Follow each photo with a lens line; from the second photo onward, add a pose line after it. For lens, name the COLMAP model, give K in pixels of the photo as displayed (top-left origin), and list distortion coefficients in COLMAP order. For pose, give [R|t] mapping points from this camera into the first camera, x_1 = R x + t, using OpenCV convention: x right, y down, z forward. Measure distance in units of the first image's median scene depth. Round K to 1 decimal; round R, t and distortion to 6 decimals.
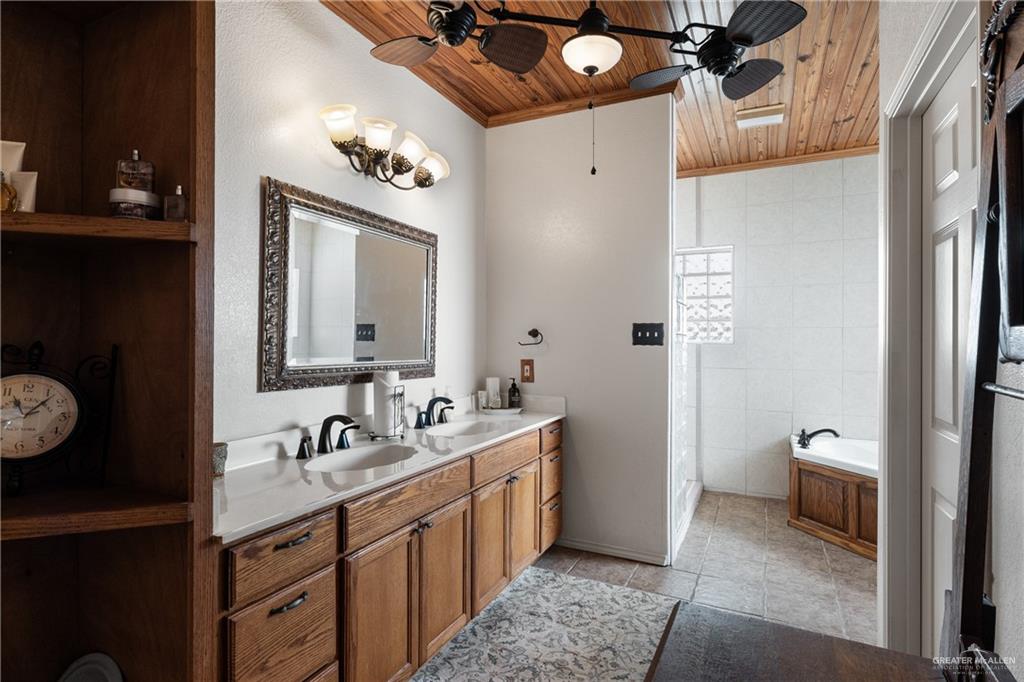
lens RADIAL K [[525.9, 0, 512.4], [0, 525.9, 339.1], [0, 0, 1]] dist [-0.000449, -0.000130]
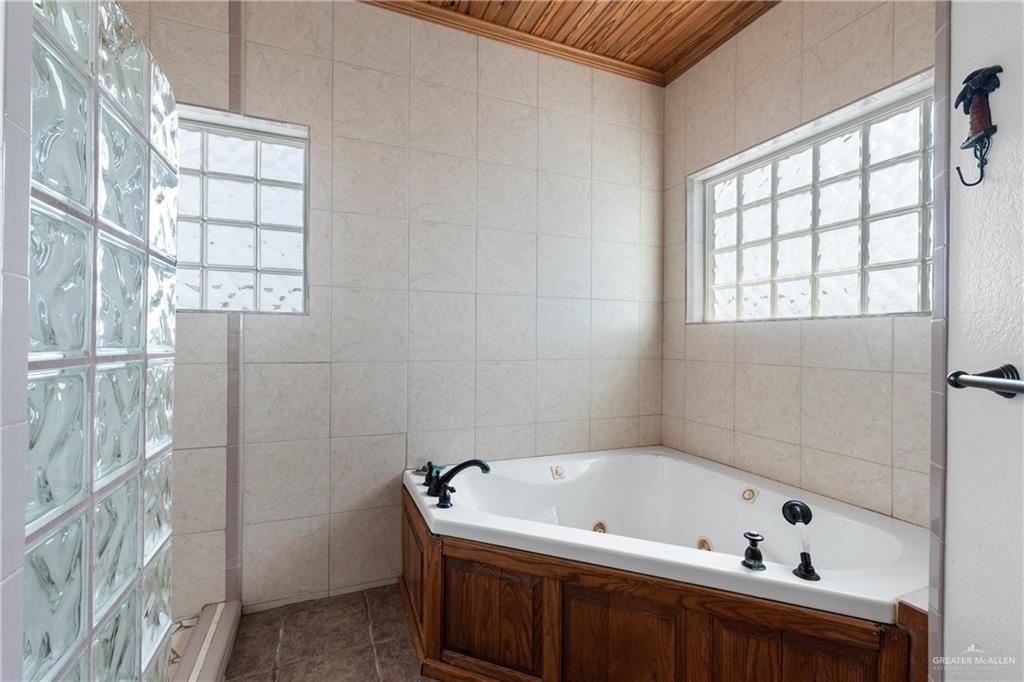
lens RADIAL K [[461.0, 0, 514.0], [0, 461.0, 339.9], [0, 0, 1]] dist [-0.001186, 0.000005]
pose [[0.660004, 0.003116, 0.751256, 0.229006], [-0.008095, 0.999963, 0.002964, 0.033211], [-0.751219, -0.008037, 0.660005, 0.586829]]
